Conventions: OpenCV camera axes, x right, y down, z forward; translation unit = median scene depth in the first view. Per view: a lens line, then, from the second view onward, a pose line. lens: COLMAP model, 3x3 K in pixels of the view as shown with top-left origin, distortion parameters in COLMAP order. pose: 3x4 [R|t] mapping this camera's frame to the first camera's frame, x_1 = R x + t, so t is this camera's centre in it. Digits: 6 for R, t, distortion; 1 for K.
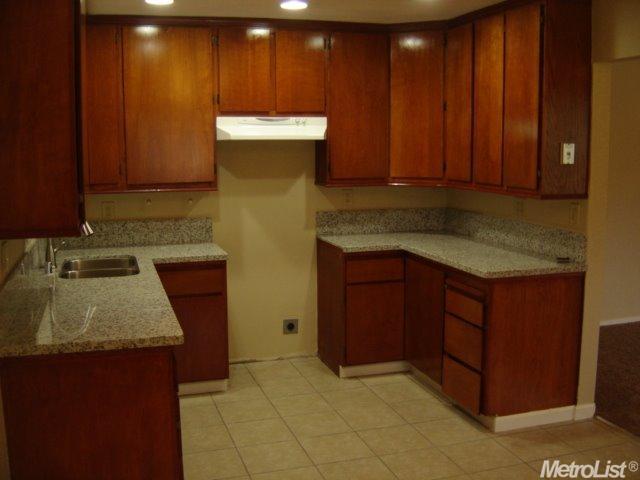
lens RADIAL K [[708.6, 0, 320.9], [0, 708.6, 238.6], [0, 0, 1]] dist [-0.130897, 0.000000]
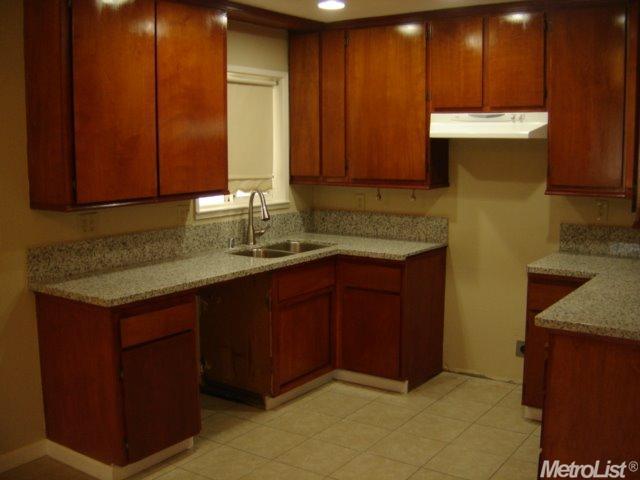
lens RADIAL K [[708.6, 0, 321.2], [0, 708.6, 240.0], [0, 0, 1]] dist [-0.130897, 0.000000]
pose [[0.617692, 0.113614, -0.778170, 0.514416], [-0.105539, 0.992534, 0.061138, -0.042477], [0.779306, 0.044363, 0.625071, 0.276939]]
